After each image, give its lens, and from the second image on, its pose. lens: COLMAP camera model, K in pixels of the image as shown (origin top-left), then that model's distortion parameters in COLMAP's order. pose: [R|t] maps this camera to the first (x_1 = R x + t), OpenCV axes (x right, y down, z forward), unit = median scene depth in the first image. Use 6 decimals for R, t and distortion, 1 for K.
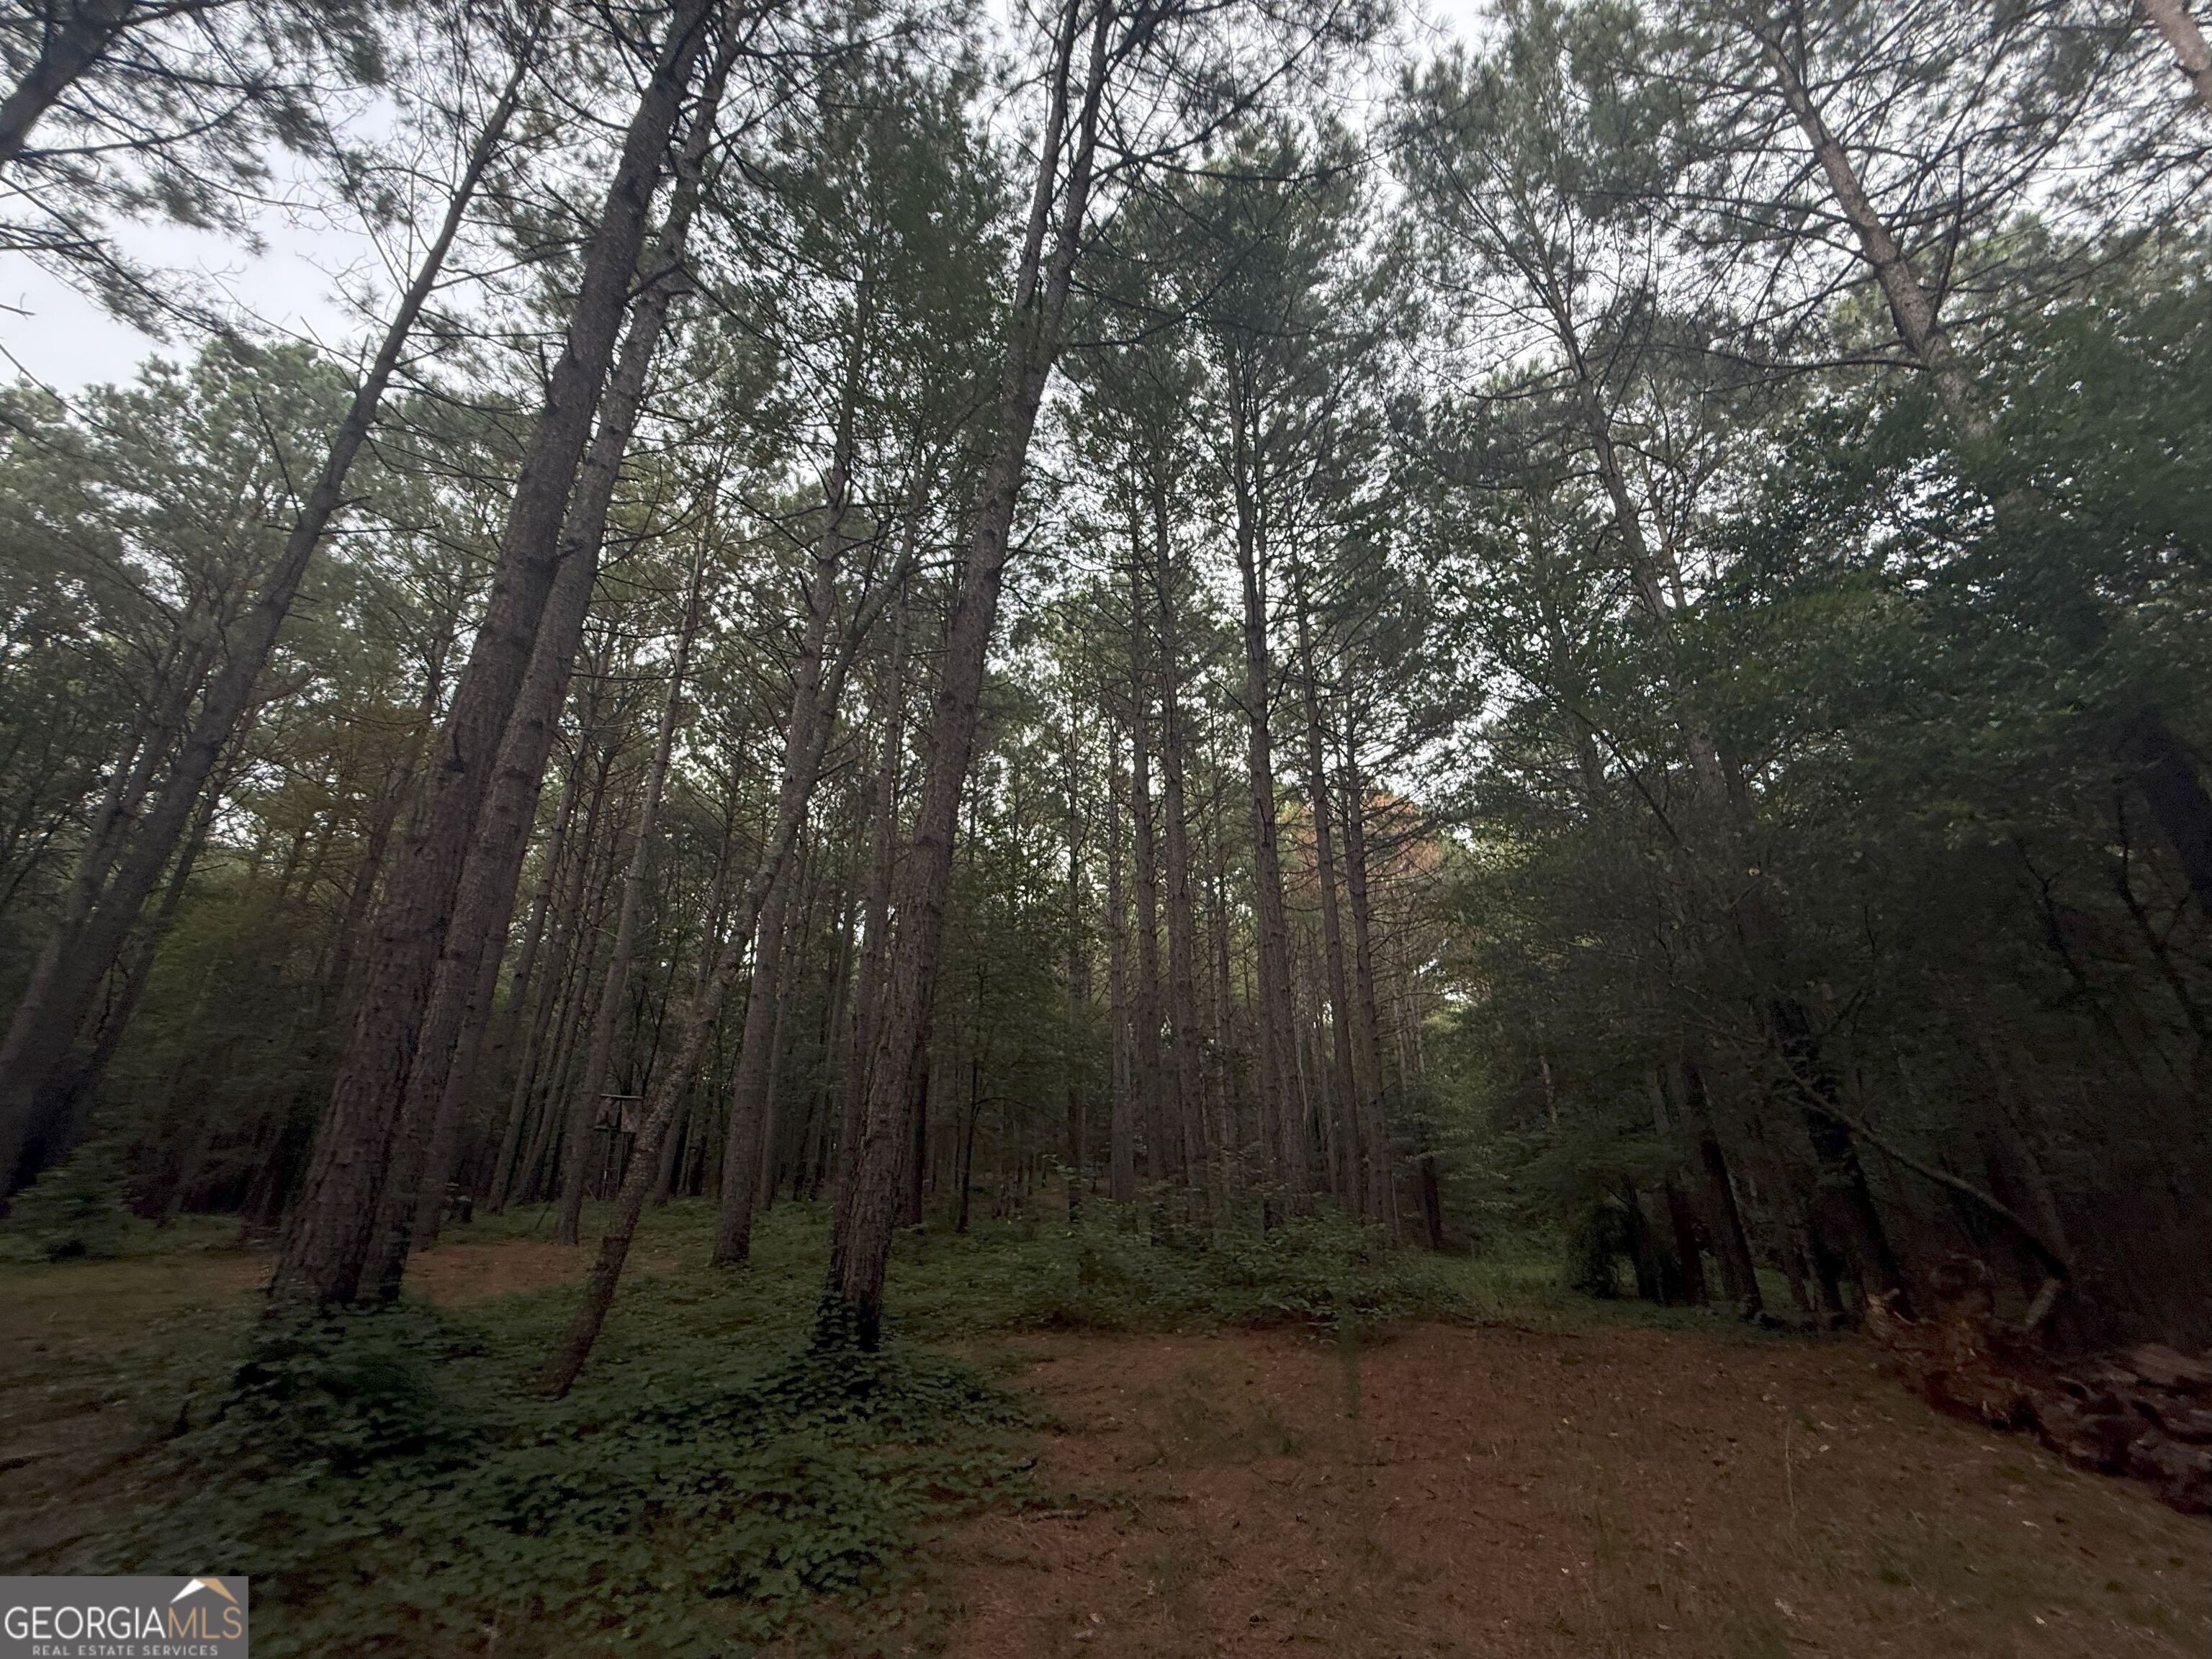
lens RADIAL K [[879.4, 0, 1102.0], [0, 879.4, 821.7], [0, 0, 1]] dist [-0.000478, 0.000400]
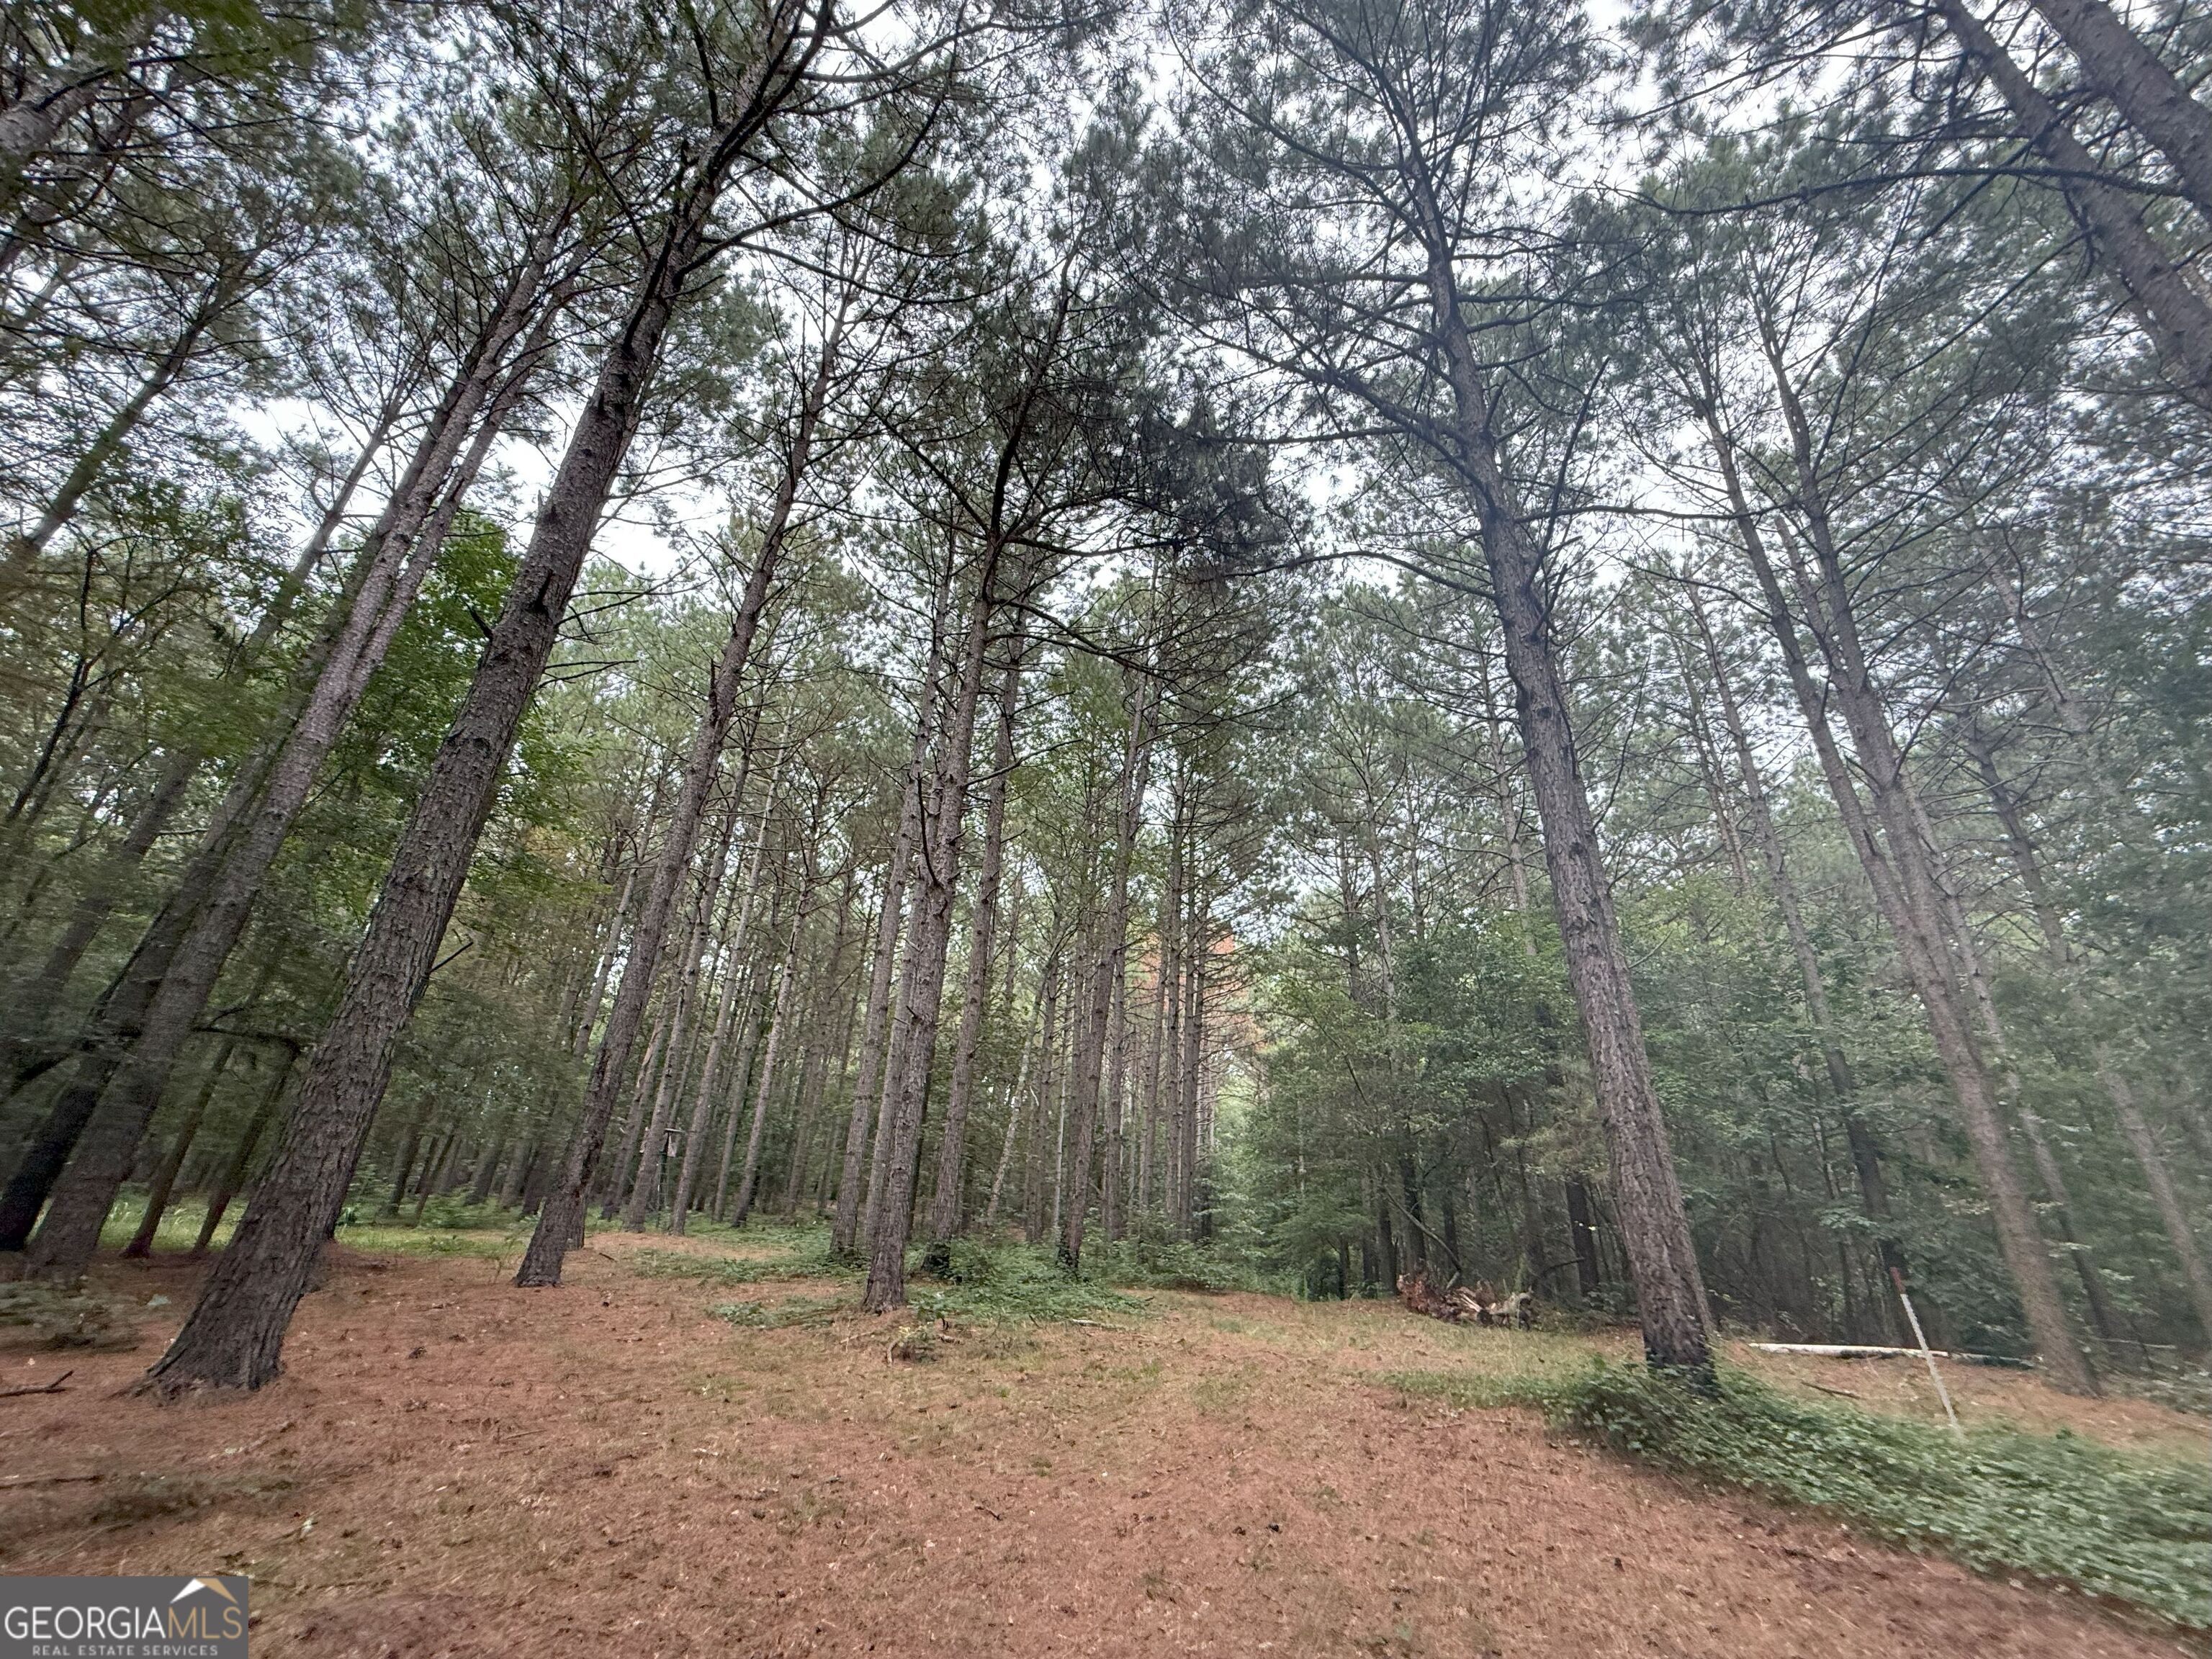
lens RADIAL K [[879.4, 0, 1101.9], [0, 879.4, 822.7], [0, 0, 1]] dist [-0.000478, 0.000400]
pose [[0.967284, 0.154576, 0.201164, -0.310953], [-0.146377, 0.987693, -0.055108, -0.221099], [-0.207207, 0.023859, 0.978006, -0.589453]]
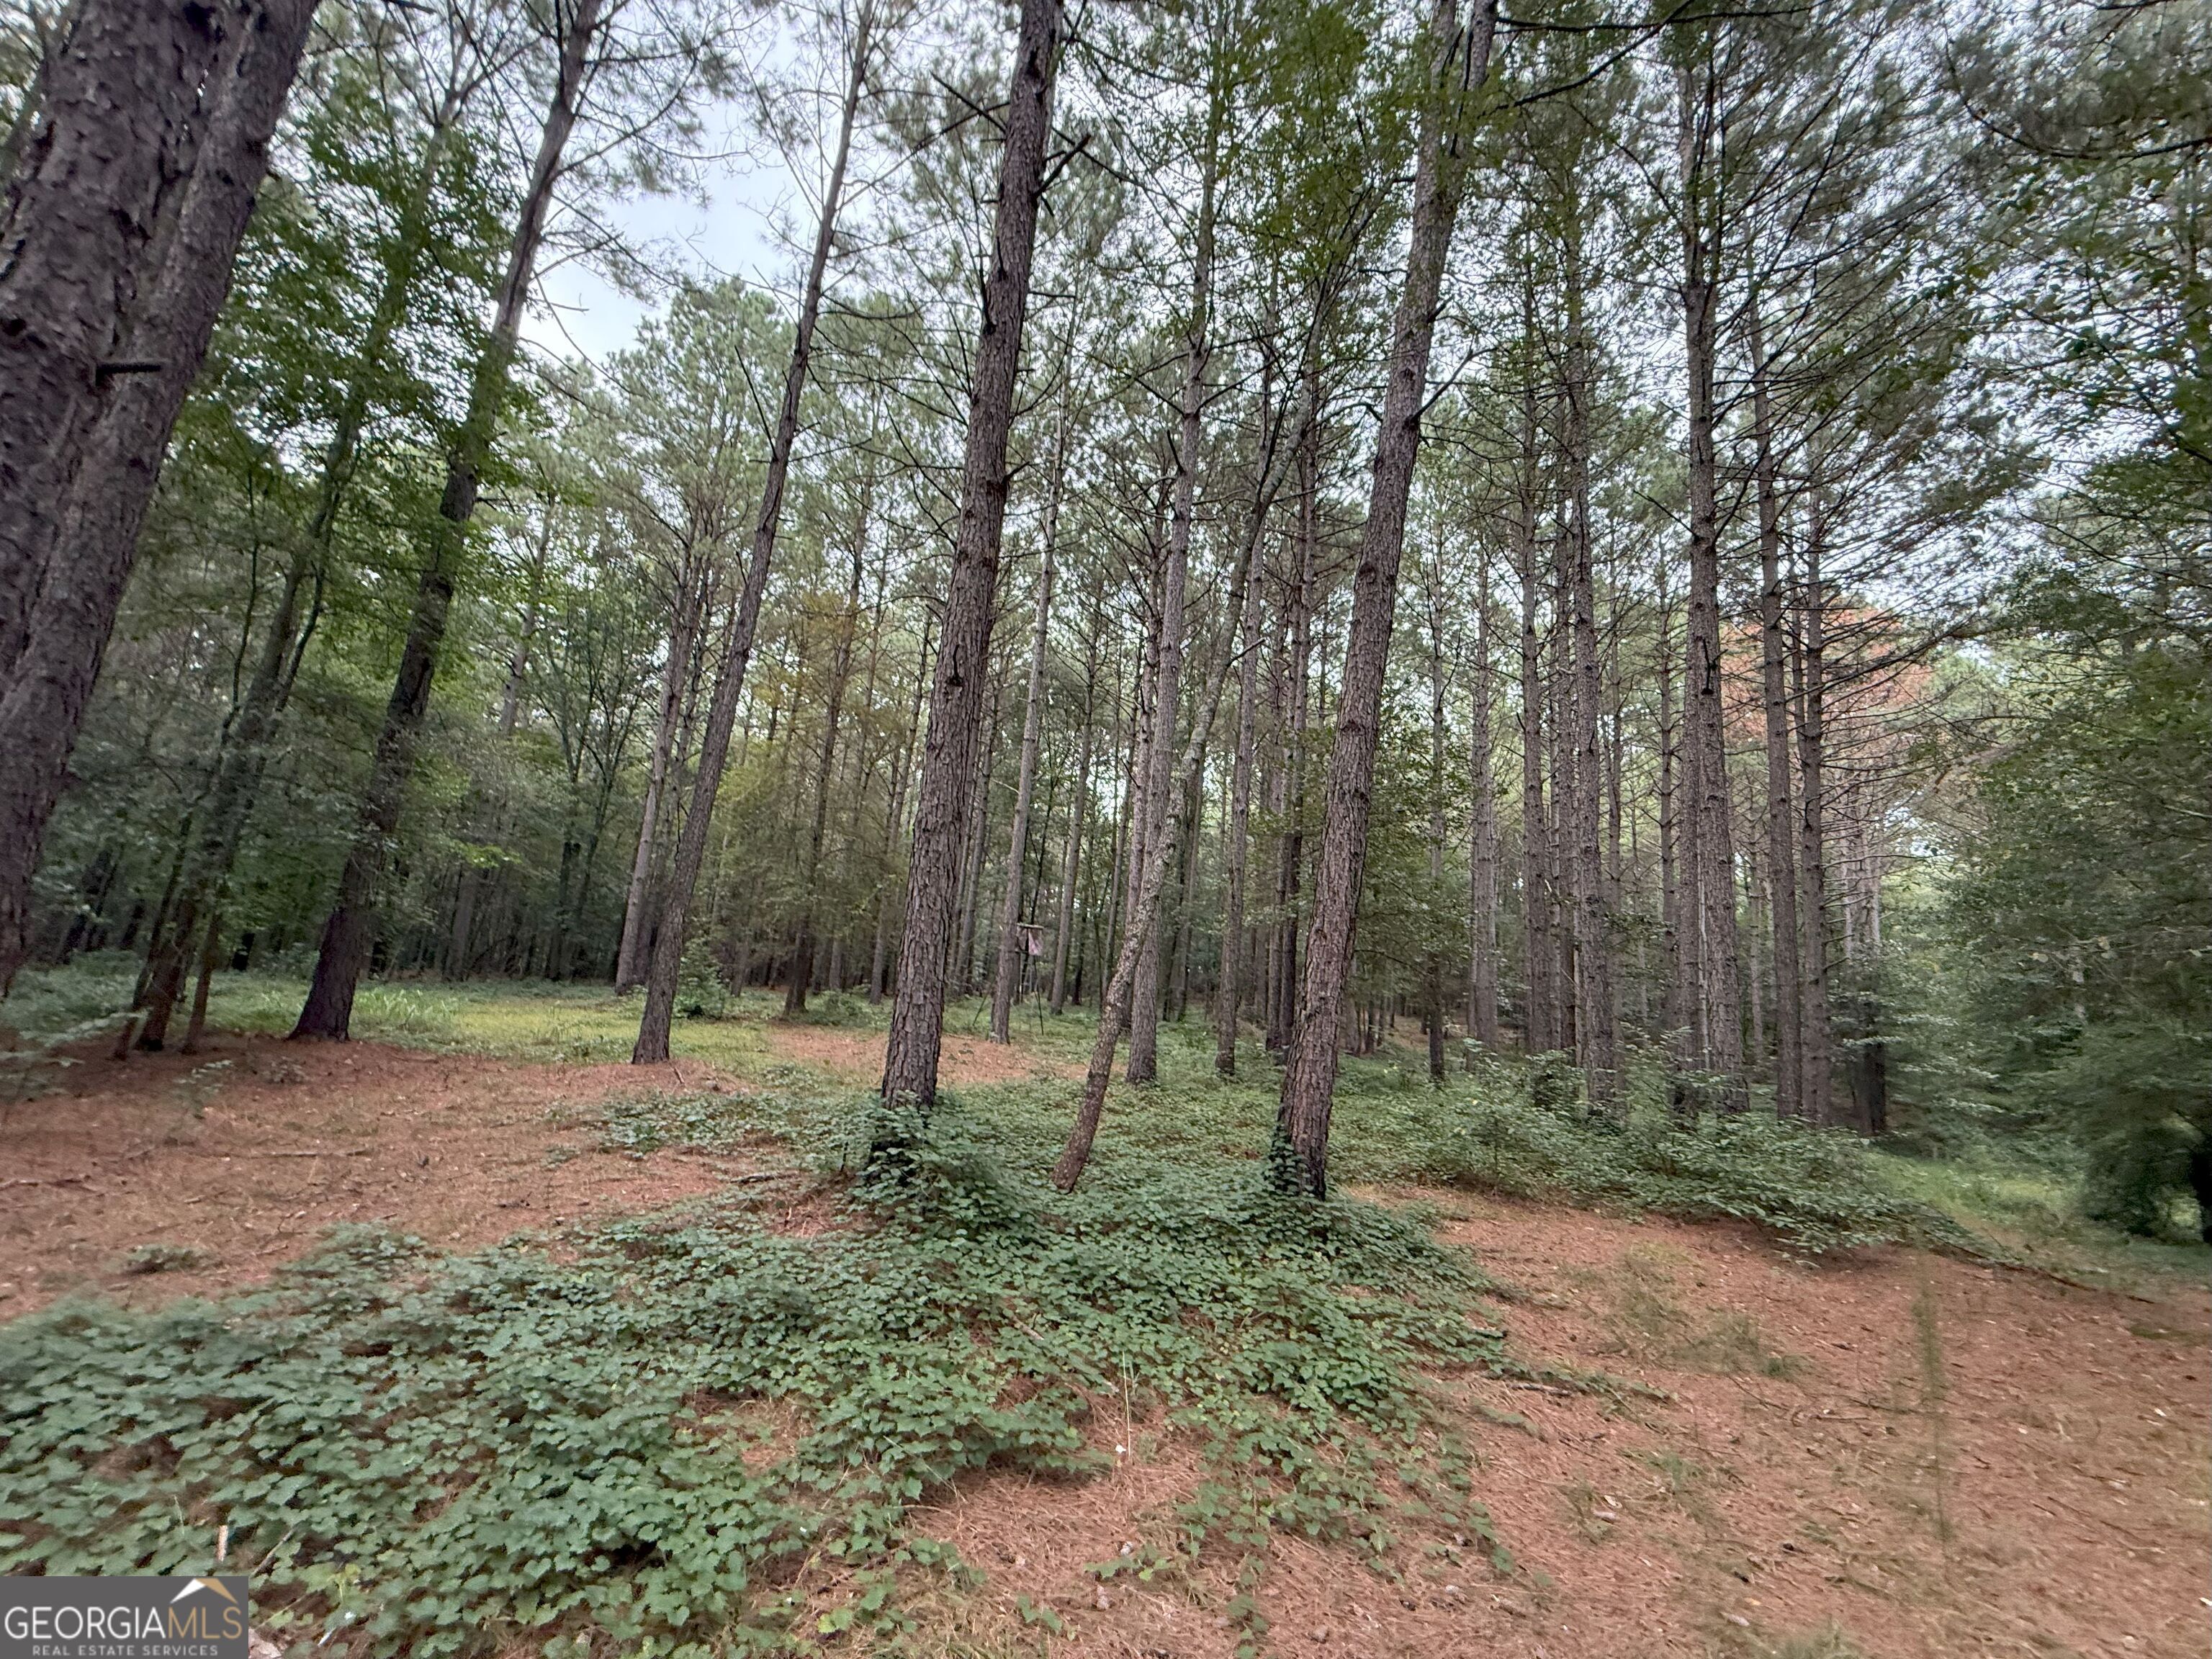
lens RADIAL K [[879.4, 0, 1100.9], [0, 879.4, 821.7], [0, 0, 1]] dist [-0.000478, 0.000400]
pose [[0.930580, 0.015708, -0.365751, -0.038014], [0.050540, 0.984000, 0.170849, -0.021125], [0.362582, -0.177473, 0.914897, -0.009132]]
